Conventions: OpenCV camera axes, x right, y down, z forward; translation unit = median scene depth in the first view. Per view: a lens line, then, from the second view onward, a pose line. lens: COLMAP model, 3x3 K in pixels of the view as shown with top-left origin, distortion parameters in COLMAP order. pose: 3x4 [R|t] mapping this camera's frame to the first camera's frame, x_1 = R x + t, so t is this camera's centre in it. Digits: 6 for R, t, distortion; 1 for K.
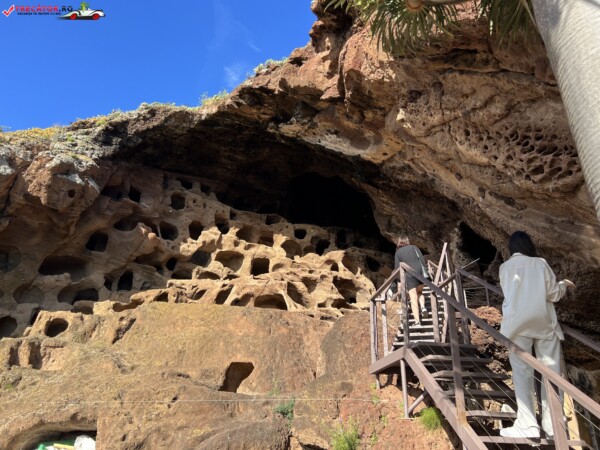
lens RADIAL K [[449.3, 0, 304.3], [0, 449.3, 228.3], [0, 0, 1]] dist [0.049383, -0.056395]
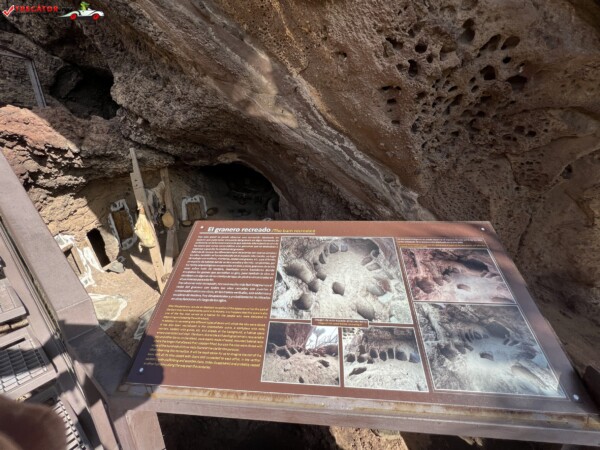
lens RADIAL K [[239.0, 0, 298.9], [0, 239.0, 226.5], [0, 0, 1]] dist [-0.002794, 0.001088]
pose [[0.220627, -0.336709, 0.915397, 0.064820], [-0.391094, 0.829232, 0.399275, 0.014759], [-0.893515, -0.446097, 0.051266, 0.249299]]
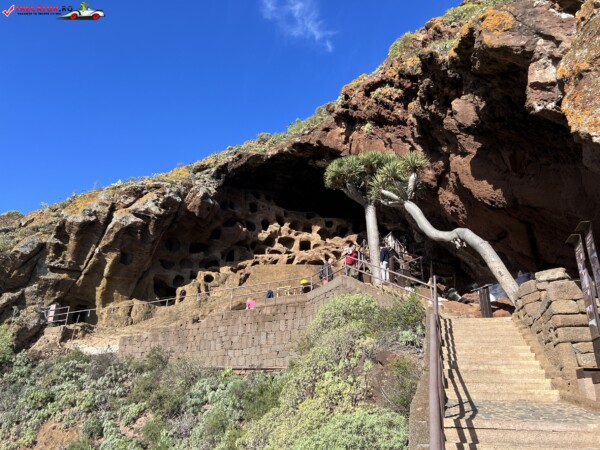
lens RADIAL K [[449.3, 0, 298.6], [0, 449.3, 227.9], [0, 0, 1]] dist [0.049383, -0.056395]
pose [[0.997778, -0.033095, -0.057825, -0.029877], [0.035249, 0.998707, 0.036633, -0.044136], [0.056538, -0.038589, 0.997654, -0.677334]]
